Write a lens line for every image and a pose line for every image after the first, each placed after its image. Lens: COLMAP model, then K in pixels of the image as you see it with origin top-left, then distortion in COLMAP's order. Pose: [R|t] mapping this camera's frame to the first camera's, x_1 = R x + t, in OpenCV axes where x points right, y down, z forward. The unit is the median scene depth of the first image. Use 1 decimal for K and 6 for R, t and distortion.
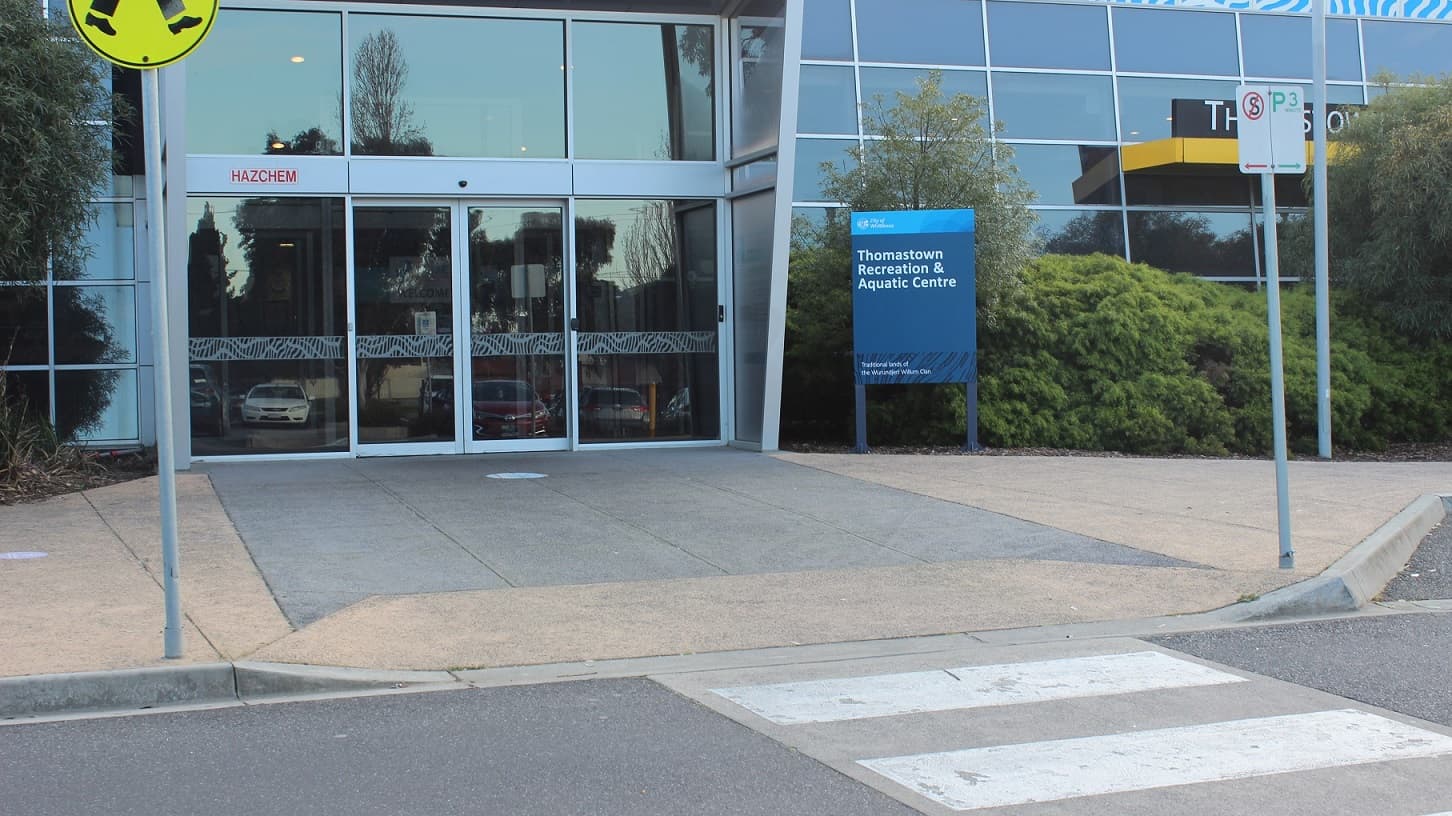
lens RADIAL K [[2082.4, 0, 726.0], [0, 2082.4, 408.0], [0, 0, 1]] dist [-0.027779, 0.107412]
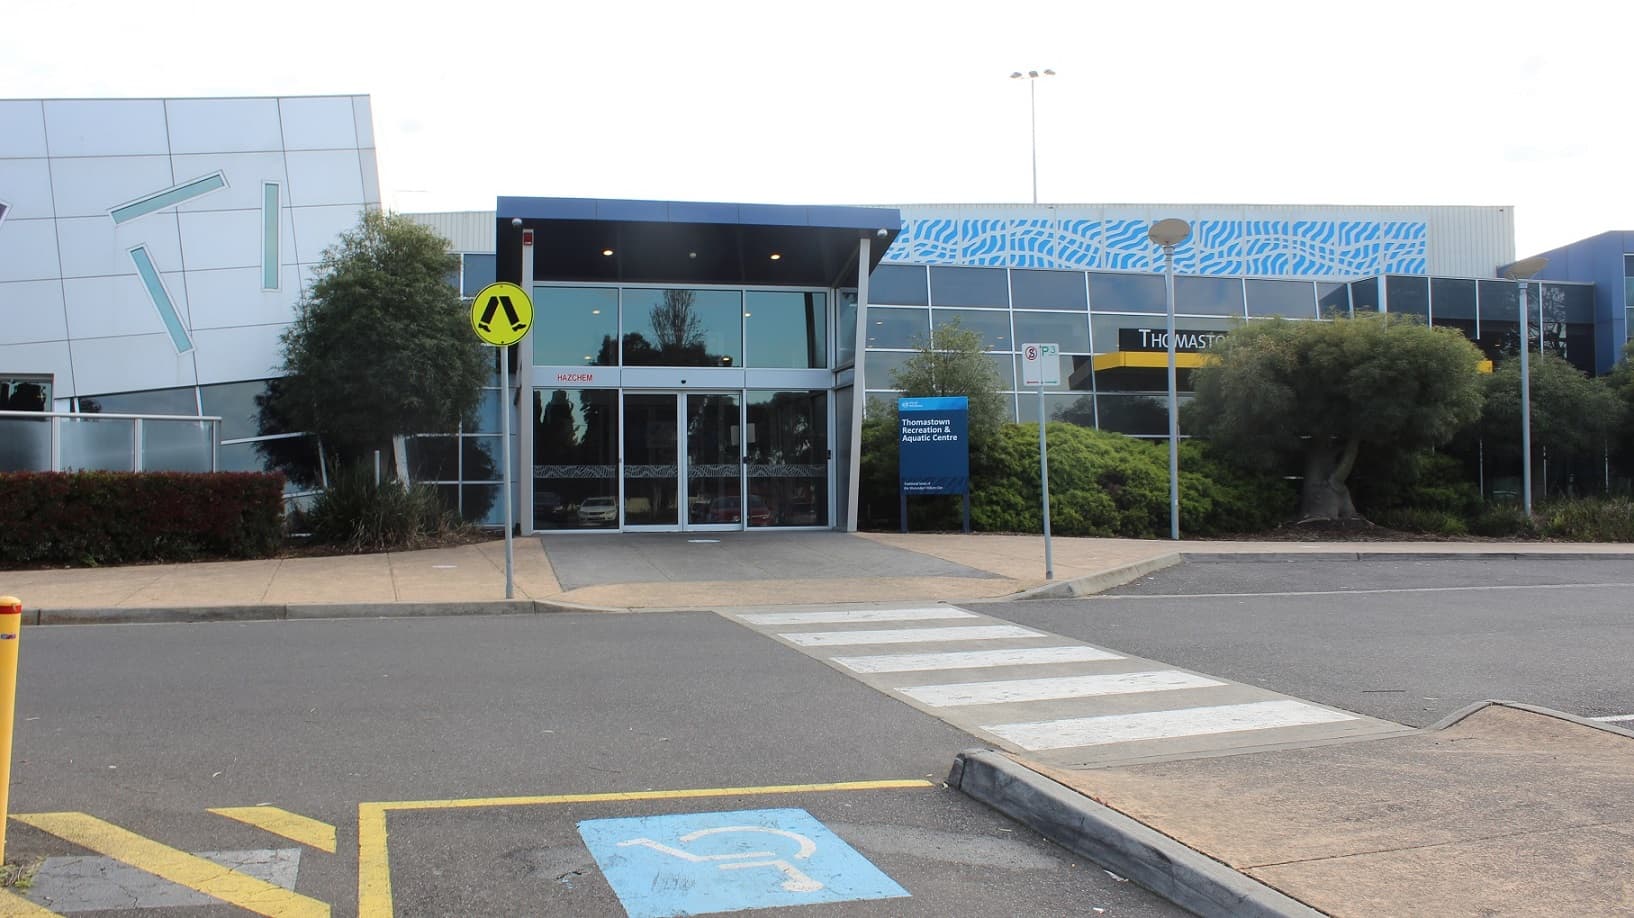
lens RADIAL K [[1548.3, 0, 817.0], [0, 1548.3, 459.0], [0, 0, 1]] dist [-0.092302, 0.010633]
pose [[0.996290, 0.006551, -0.085805, 0.101693], [-0.010356, 0.998979, -0.043974, 0.016679], [0.085429, 0.044699, 0.995341, -0.315366]]
